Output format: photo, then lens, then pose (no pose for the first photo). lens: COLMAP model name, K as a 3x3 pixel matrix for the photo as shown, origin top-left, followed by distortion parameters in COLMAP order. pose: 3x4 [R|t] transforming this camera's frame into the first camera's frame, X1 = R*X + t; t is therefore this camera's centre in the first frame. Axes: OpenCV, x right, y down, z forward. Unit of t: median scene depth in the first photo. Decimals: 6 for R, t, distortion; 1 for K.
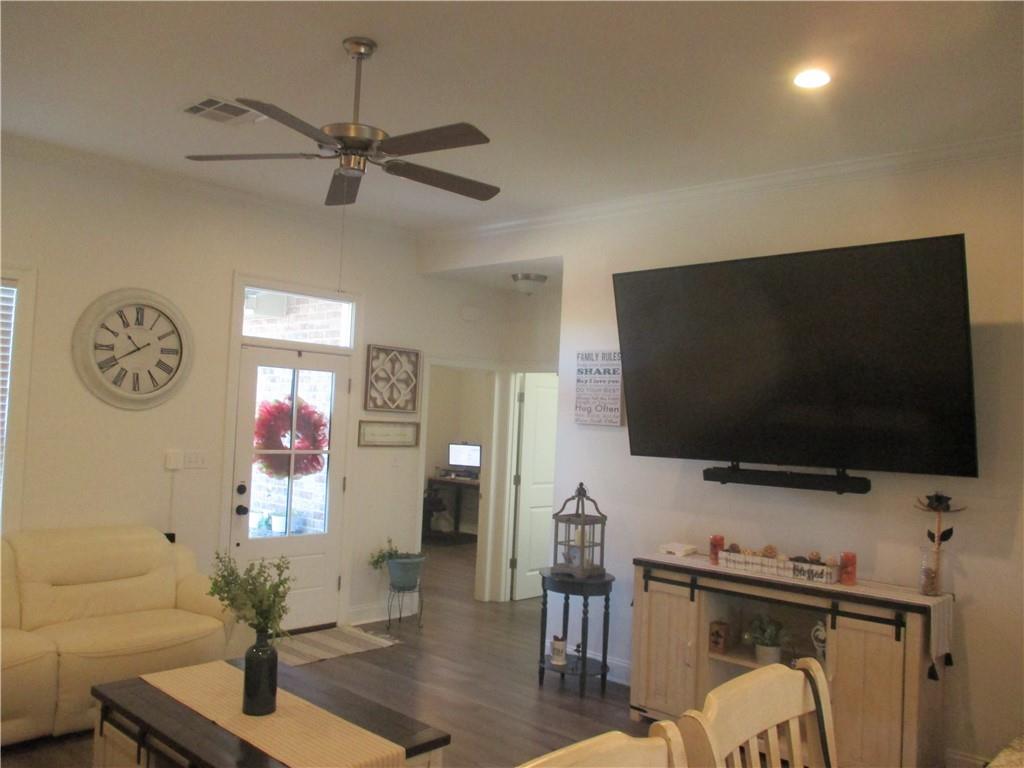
lens RADIAL K [[858.7, 0, 512.0], [0, 858.7, 384.0], [0, 0, 1]] dist [-0.011941, -0.007835]
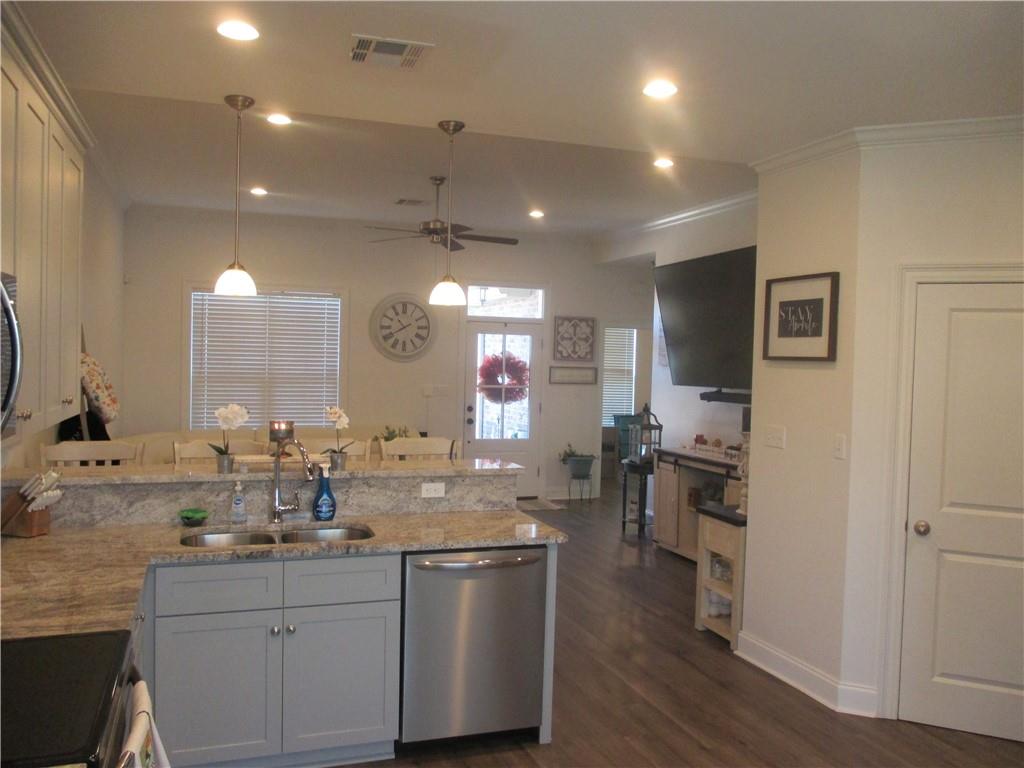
lens RADIAL K [[858.7, 0, 512.0], [0, 858.7, 384.0], [0, 0, 1]] dist [-0.011941, -0.007835]
pose [[0.885787, -0.007769, -0.464026, 0.501432], [0.033042, 0.998378, 0.046359, 0.000940], [0.462914, -0.056397, 0.884607, -0.405502]]
